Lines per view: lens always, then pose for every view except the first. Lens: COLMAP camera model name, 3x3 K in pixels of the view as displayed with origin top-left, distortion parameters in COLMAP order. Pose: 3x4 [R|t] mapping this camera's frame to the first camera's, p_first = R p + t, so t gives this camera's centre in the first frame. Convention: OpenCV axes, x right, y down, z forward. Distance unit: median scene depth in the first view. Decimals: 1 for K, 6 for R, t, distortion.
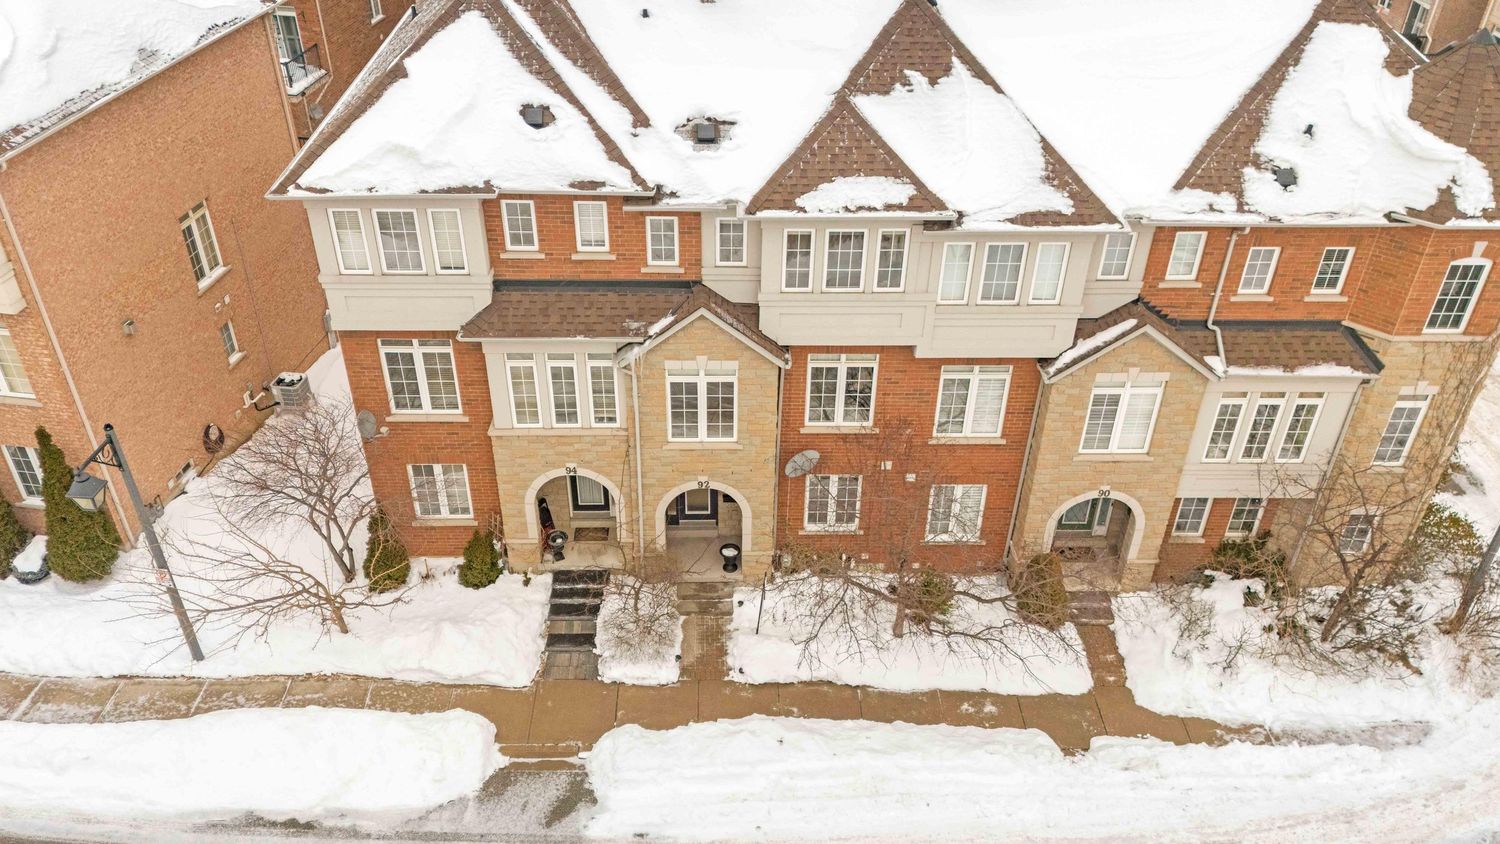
lens RADIAL K [[1143.3, 0, 752.6], [0, 1143.3, 422.5], [0, 0, 1]] dist [0.057569, -0.035228]
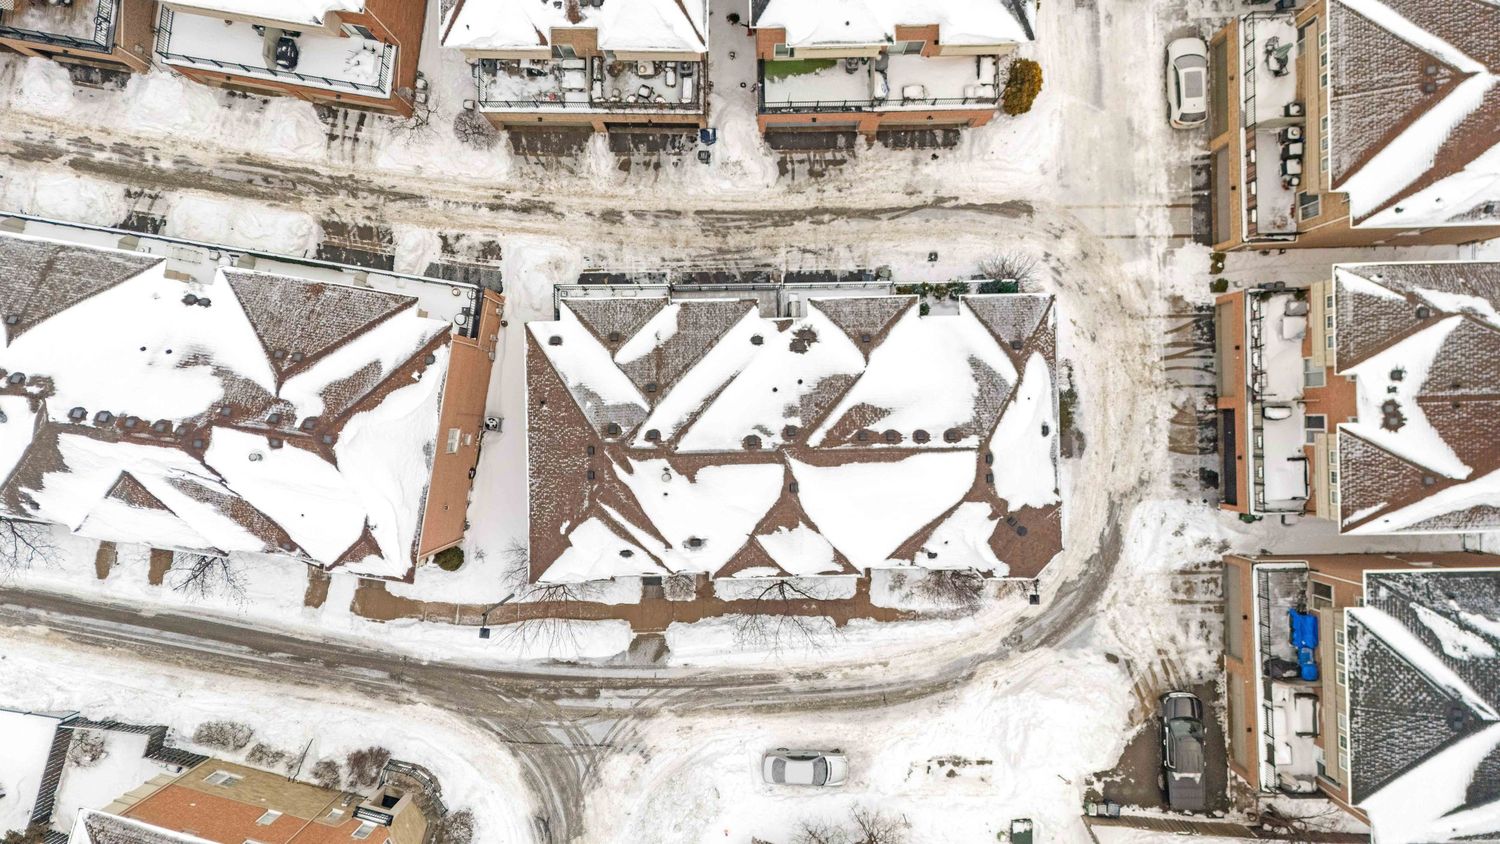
lens RADIAL K [[1089.7, 0, 748.8], [0, 1089.7, 421.7], [0, 0, 1]] dist [0.074092, -0.067834]
pose [[0.999784, 0.006585, -0.019702, 0.109056], [0.012362, 0.573621, 0.819028, -2.150550], [0.016695, -0.819094, 0.573416, -0.096451]]
